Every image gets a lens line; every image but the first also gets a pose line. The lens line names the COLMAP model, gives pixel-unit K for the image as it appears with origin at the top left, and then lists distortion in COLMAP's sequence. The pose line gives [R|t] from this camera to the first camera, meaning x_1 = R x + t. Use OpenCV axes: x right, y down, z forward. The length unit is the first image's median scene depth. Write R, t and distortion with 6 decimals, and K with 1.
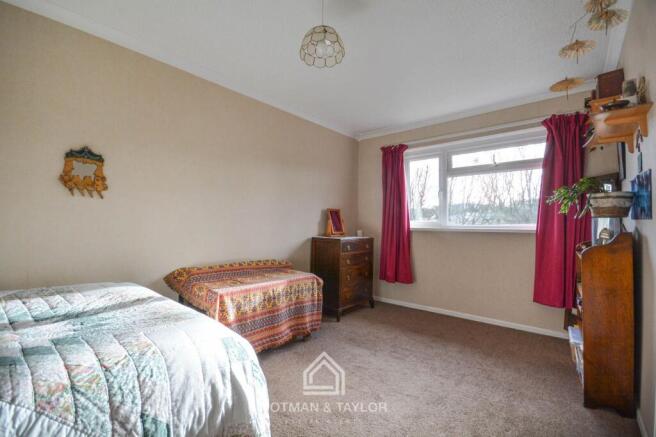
lens RADIAL K [[286.0, 0, 327.7], [0, 286.0, 221.0], [0, 0, 1]] dist [0.044536, 0.000699]
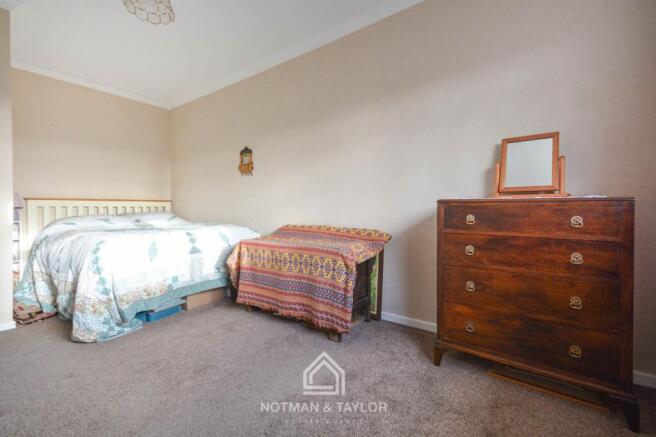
lens RADIAL K [[286.0, 0, 327.7], [0, 286.0, 216.9], [0, 0, 1]] dist [0.044536, 0.000699]
pose [[0.076110, 0.010204, -0.997047, 0.749101], [0.012377, 0.999861, 0.011178, 0.122766], [0.997023, -0.013191, 0.075973, 1.110556]]
